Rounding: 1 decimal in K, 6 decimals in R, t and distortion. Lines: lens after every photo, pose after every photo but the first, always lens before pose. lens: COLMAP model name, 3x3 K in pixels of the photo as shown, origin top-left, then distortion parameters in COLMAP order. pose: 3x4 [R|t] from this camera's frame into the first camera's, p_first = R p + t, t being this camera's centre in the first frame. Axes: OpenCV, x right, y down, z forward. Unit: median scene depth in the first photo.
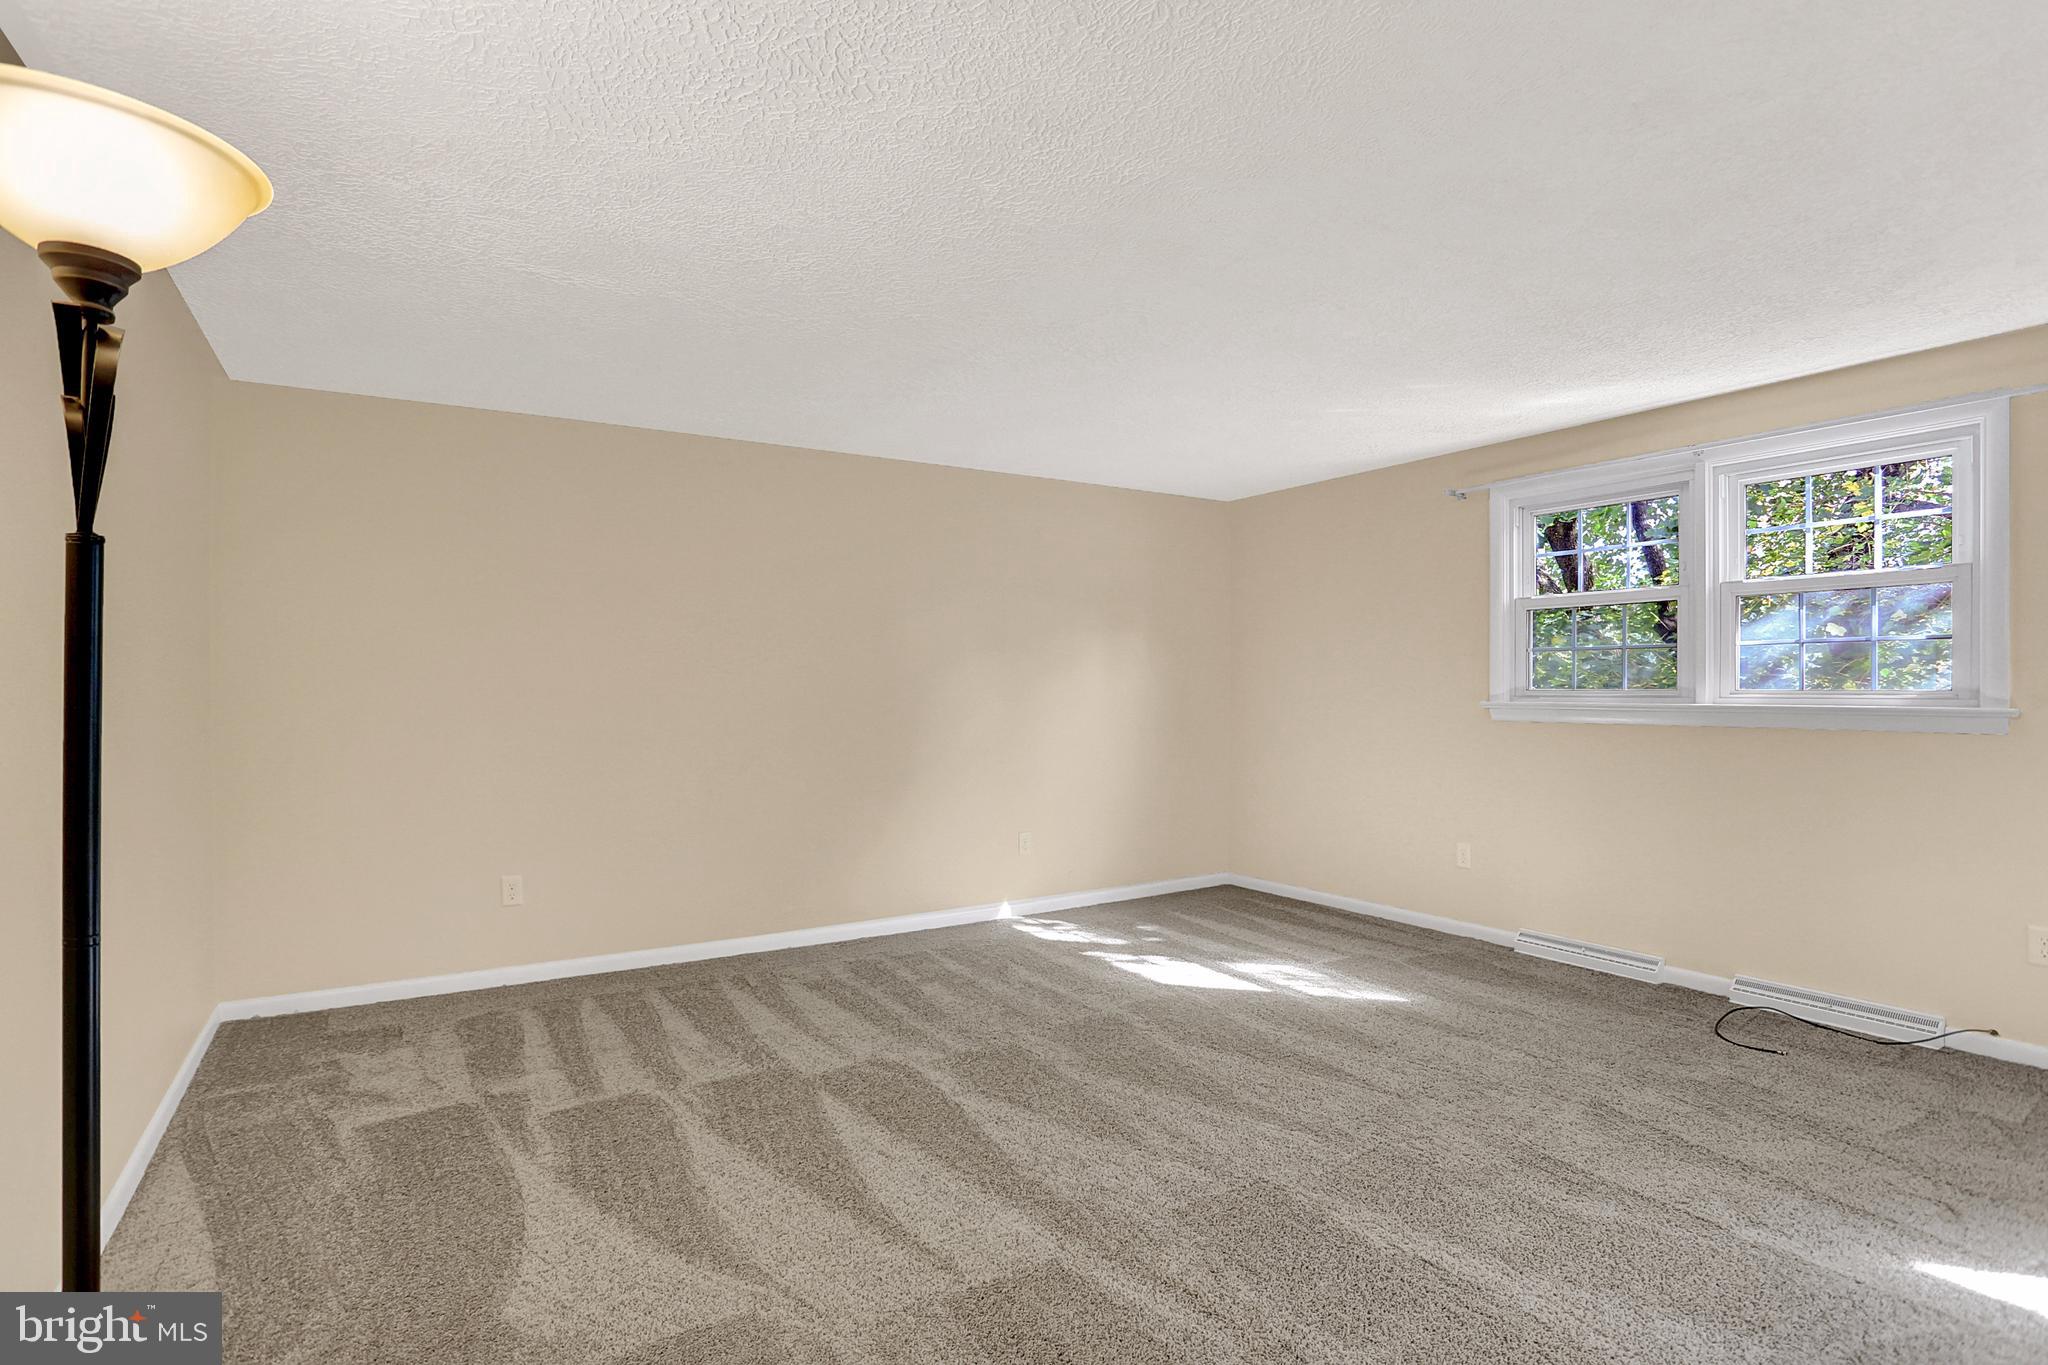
lens RADIAL K [[1005.9, 0, 1015.1], [0, 1005.9, 677.5], [0, 0, 1]] dist [-0.078544, 0.035288]
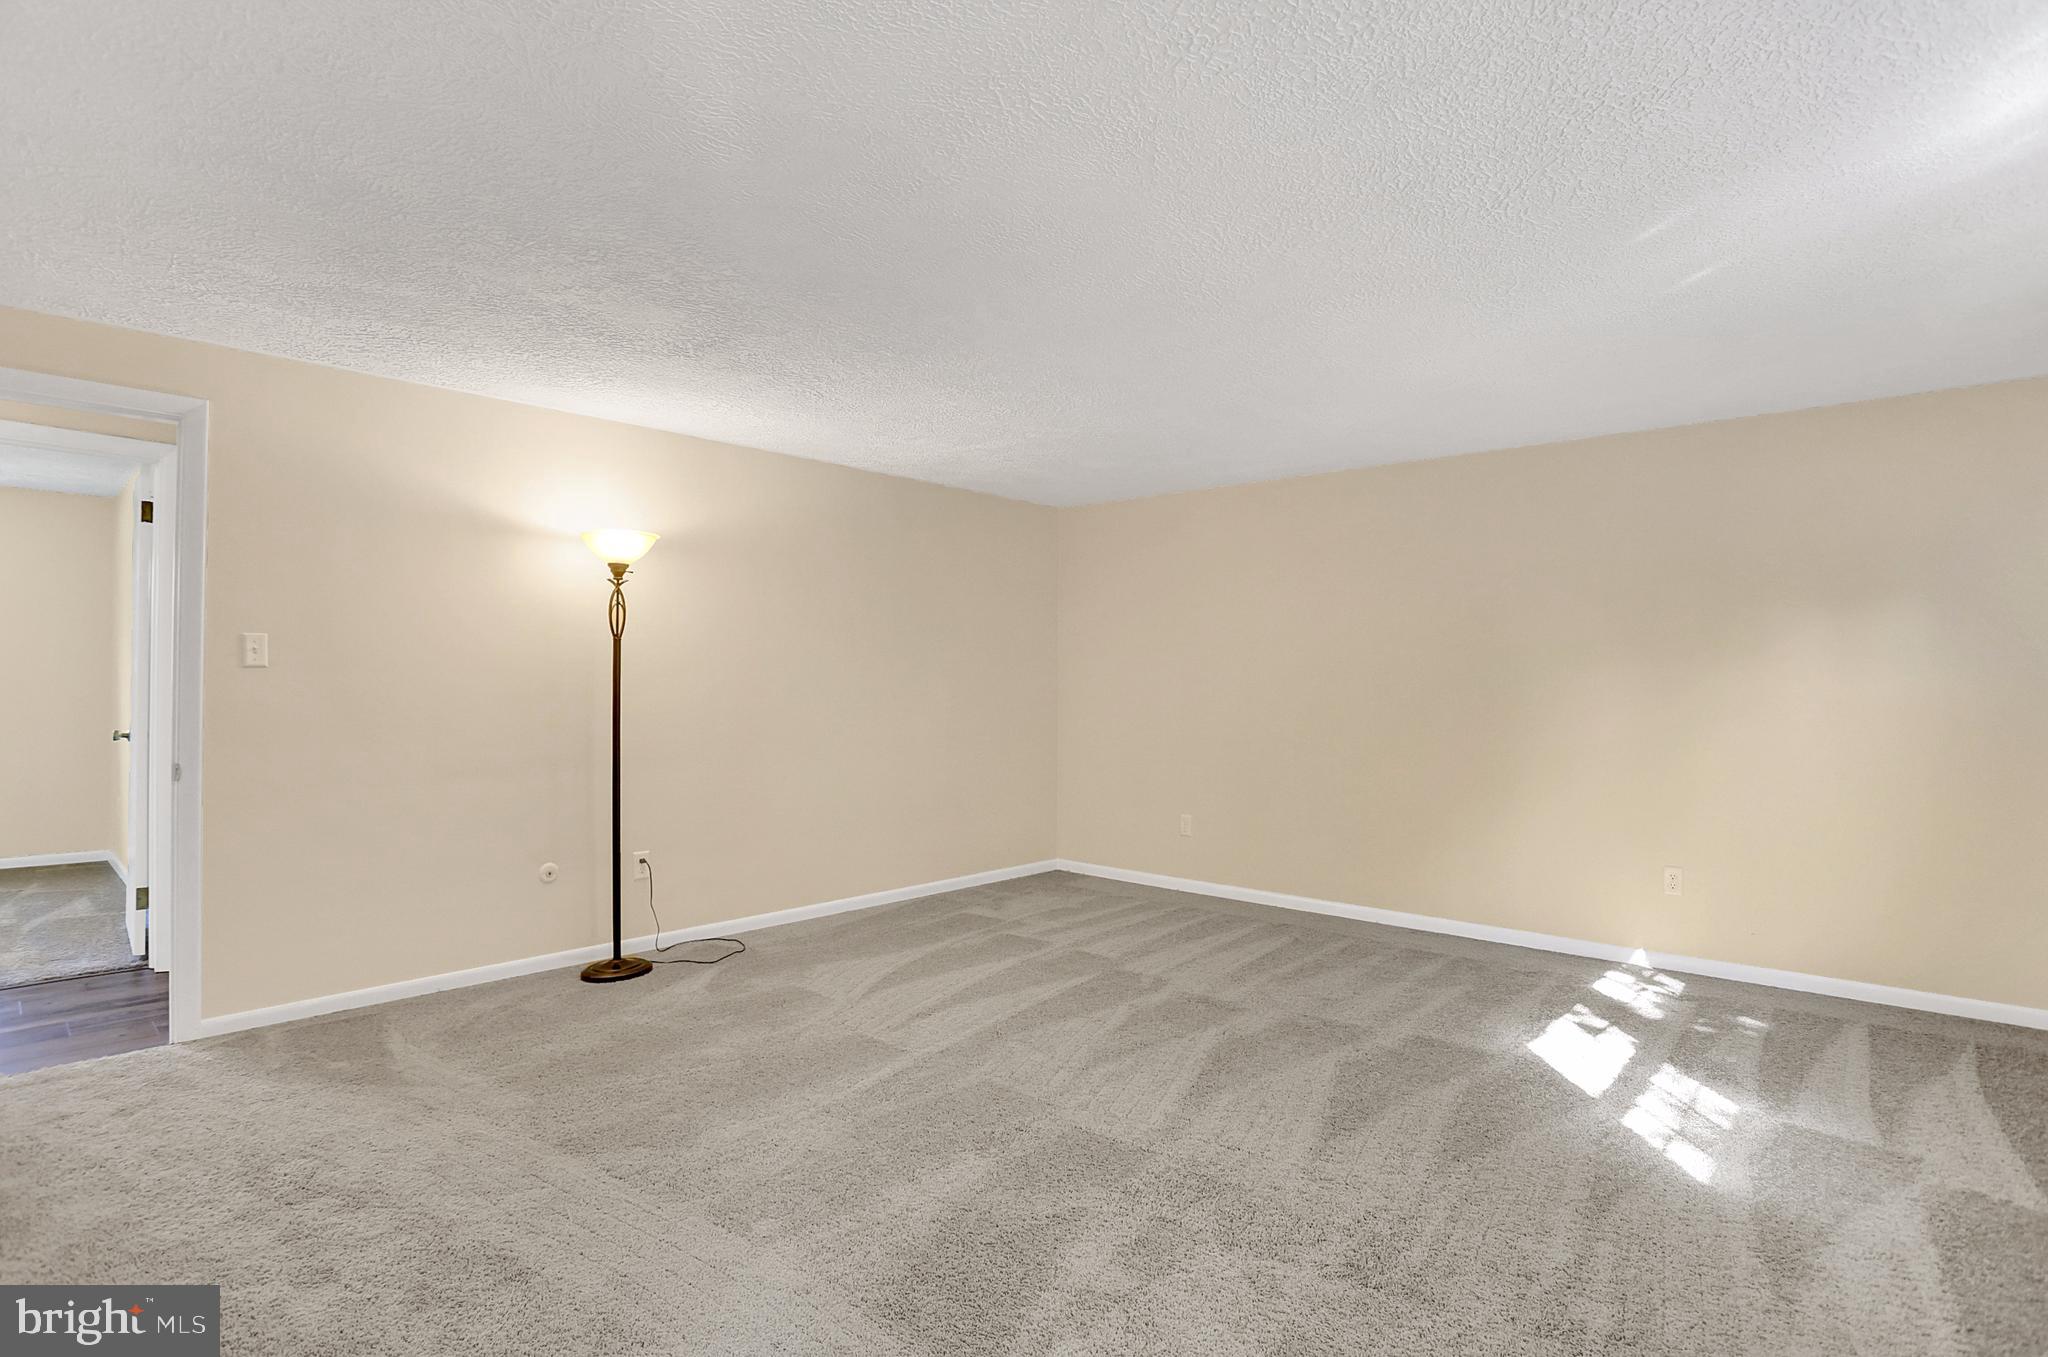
lens RADIAL K [[1005.9, 0, 1015.1], [0, 1005.9, 673.5], [0, 0, 1]] dist [-0.078544, 0.035288]
pose [[0.271327, -0.001066, -0.962487, 0.895396], [0.003429, 0.999994, -0.000141, -0.003374], [0.962481, -0.003262, 0.271329, 0.410319]]
